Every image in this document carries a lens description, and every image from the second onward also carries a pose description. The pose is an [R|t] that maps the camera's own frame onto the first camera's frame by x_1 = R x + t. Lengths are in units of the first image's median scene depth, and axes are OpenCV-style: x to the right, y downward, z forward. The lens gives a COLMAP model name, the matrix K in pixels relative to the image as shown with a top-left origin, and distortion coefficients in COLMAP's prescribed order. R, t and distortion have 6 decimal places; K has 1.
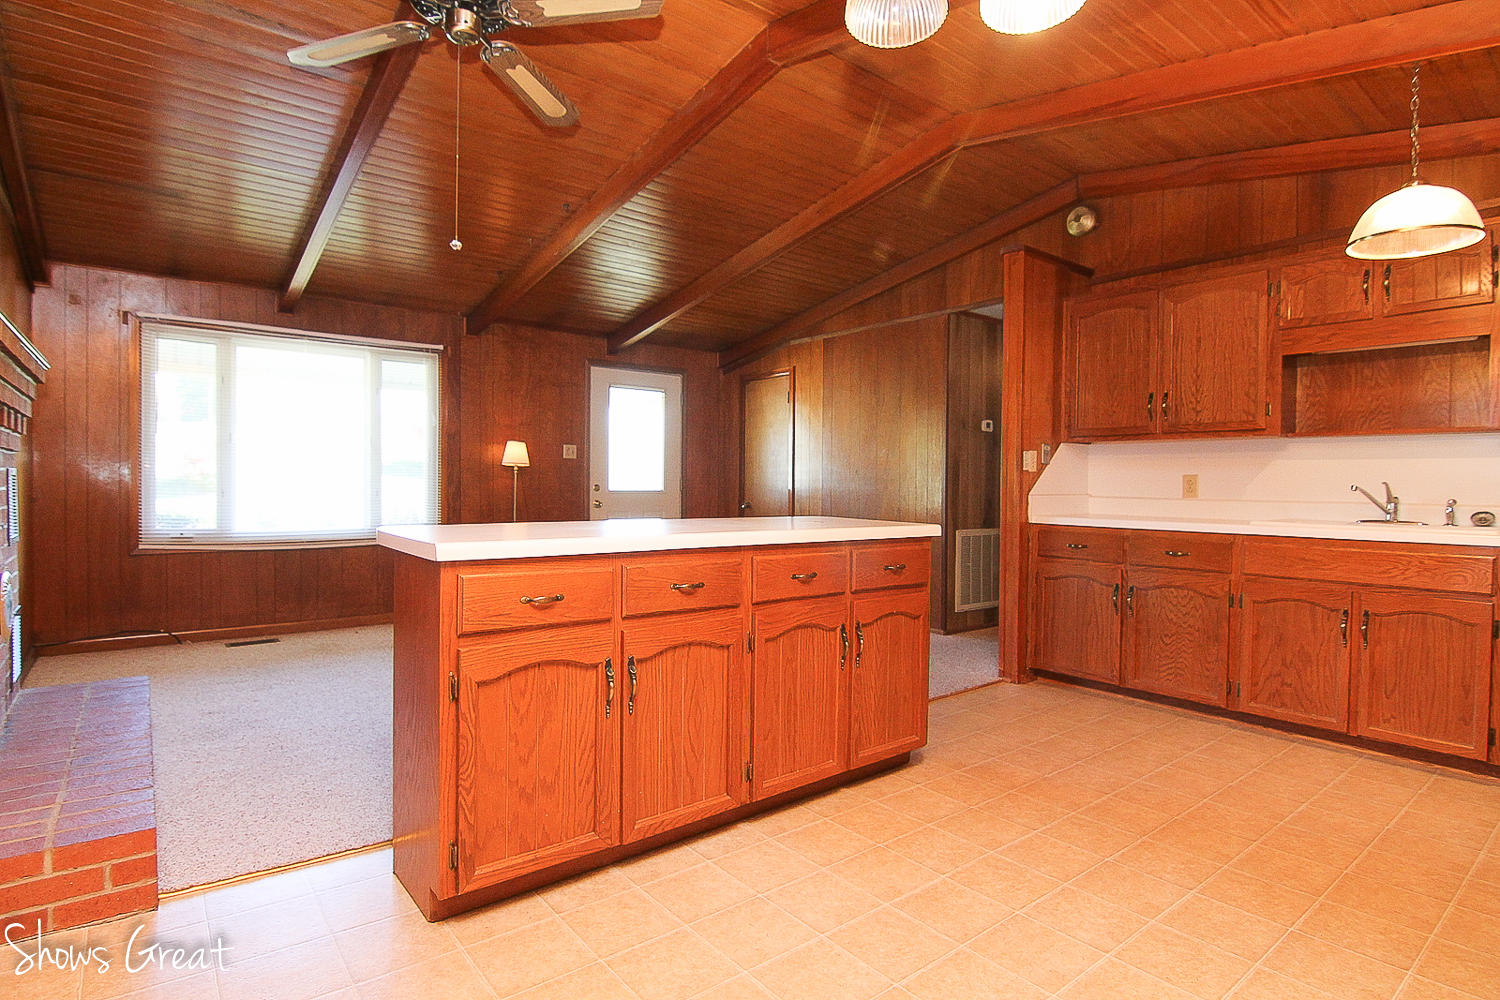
lens RADIAL K [[768.1, 0, 744.4], [0, 768.1, 501.5], [0, 0, 1]] dist [-0.005307, -0.011787]
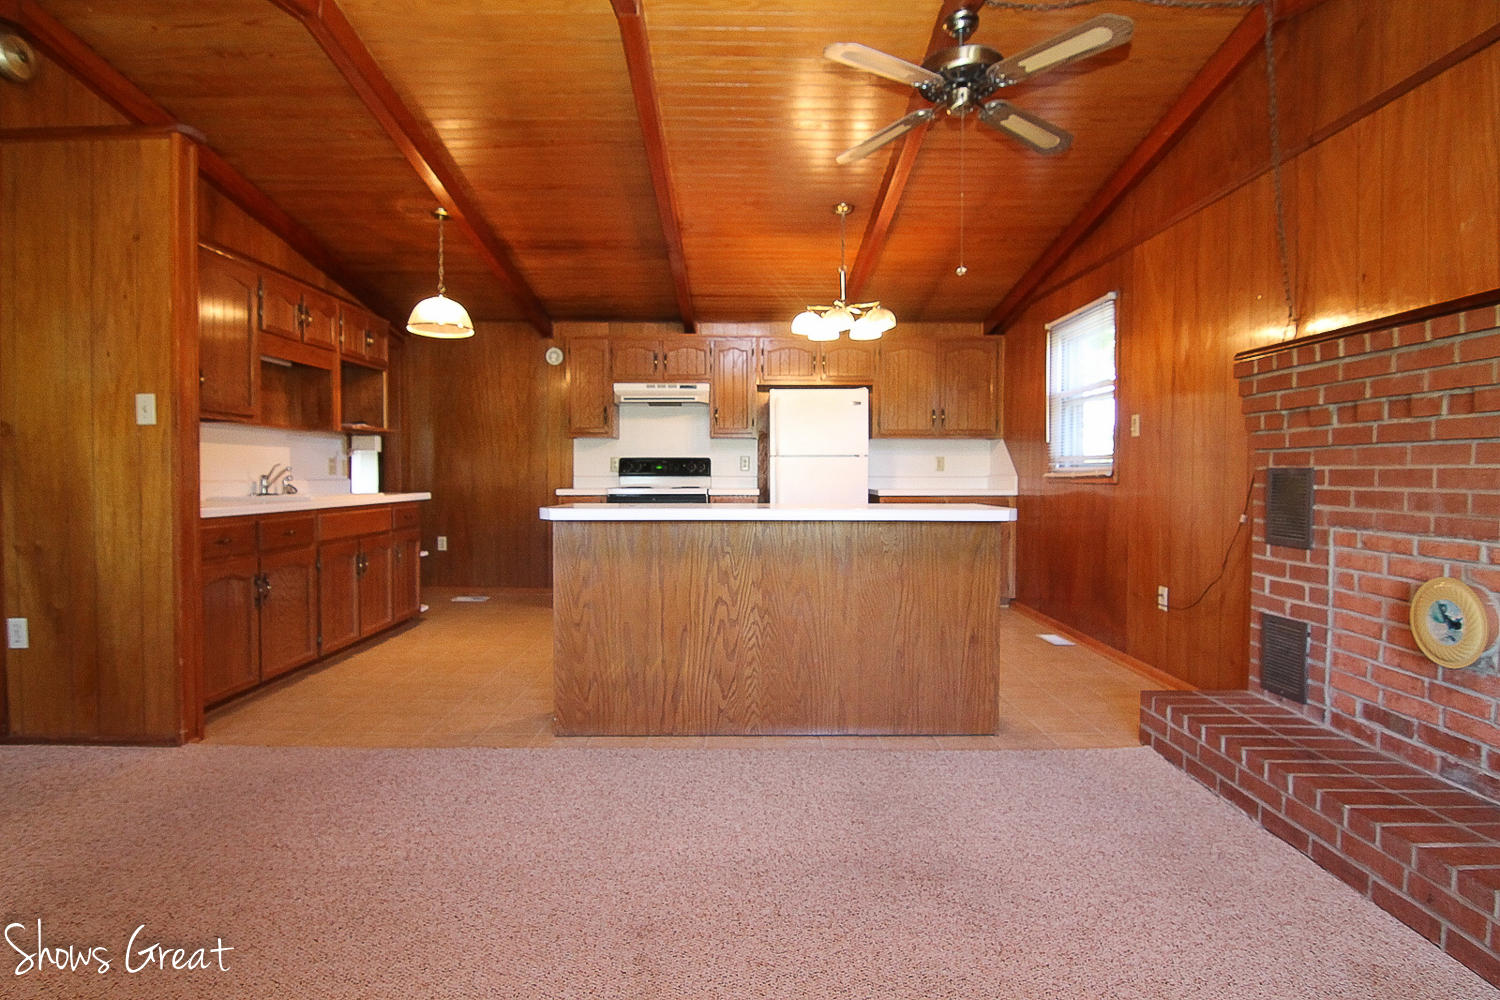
lens RADIAL K [[768.1, 0, 745.4], [0, 768.1, 494.1], [0, 0, 1]] dist [-0.005307, -0.011787]
pose [[-0.784583, -0.030807, 0.619258, -0.539908], [0.002084, 0.998628, 0.052321, -0.035521], [-0.620020, 0.042340, -0.783443, 1.352646]]
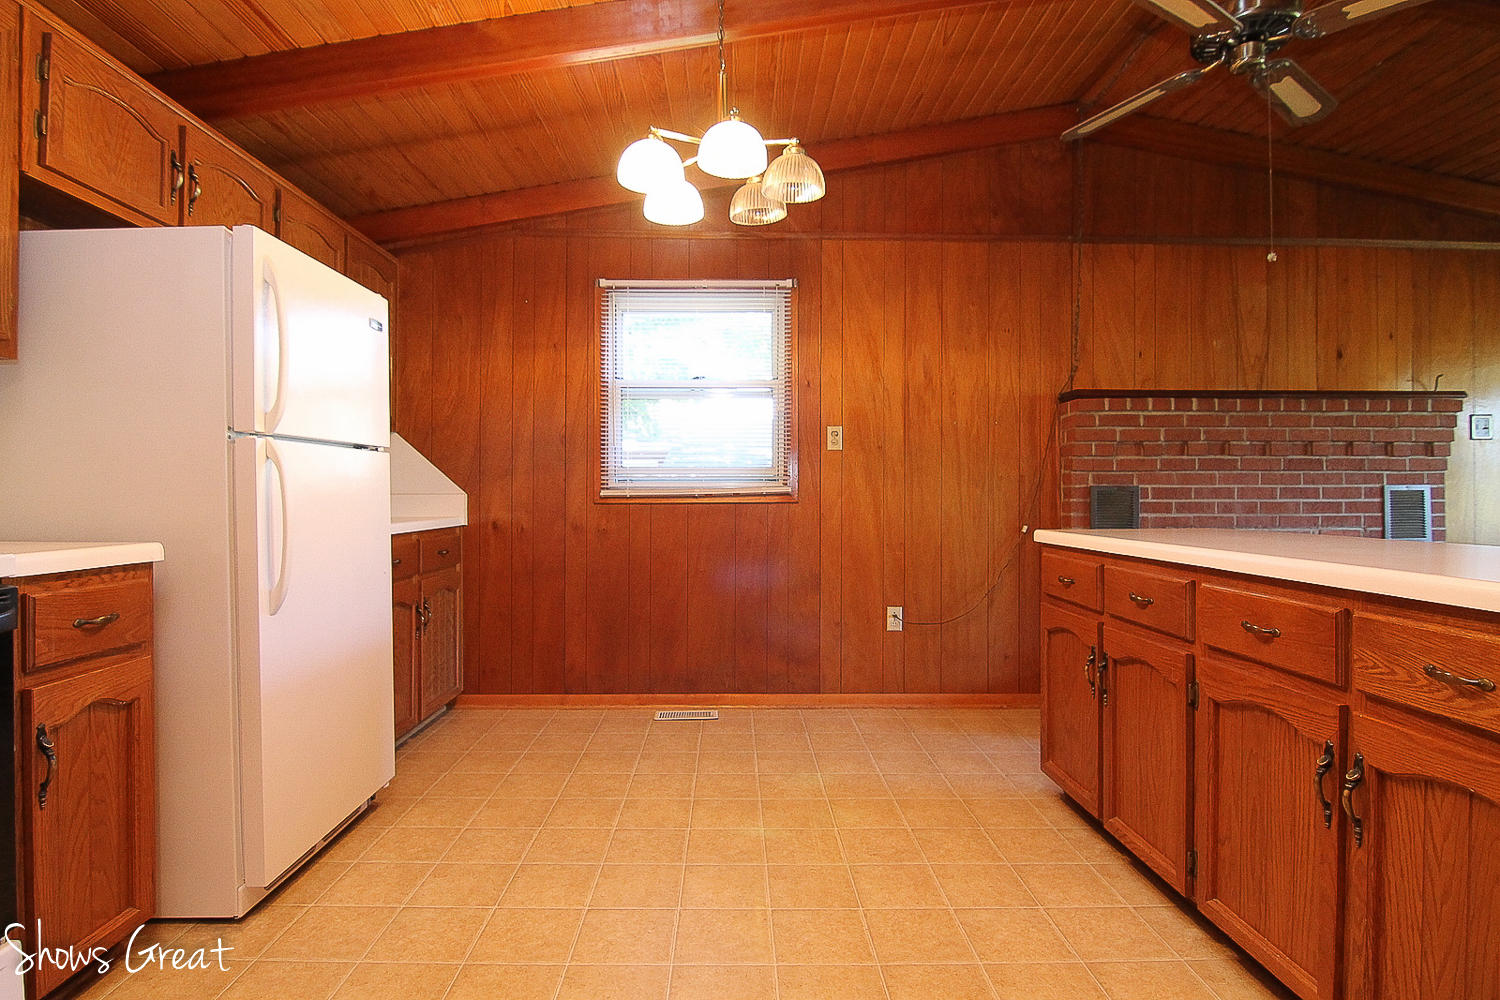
lens RADIAL K [[768.1, 0, 744.2], [0, 768.1, 492.6], [0, 0, 1]] dist [-0.005307, -0.011787]
pose [[-0.608641, -0.013793, -0.793326, 0.541972], [-0.025449, 0.999674, 0.002143, -0.003423], [0.793038, 0.021494, -0.608793, 0.674038]]
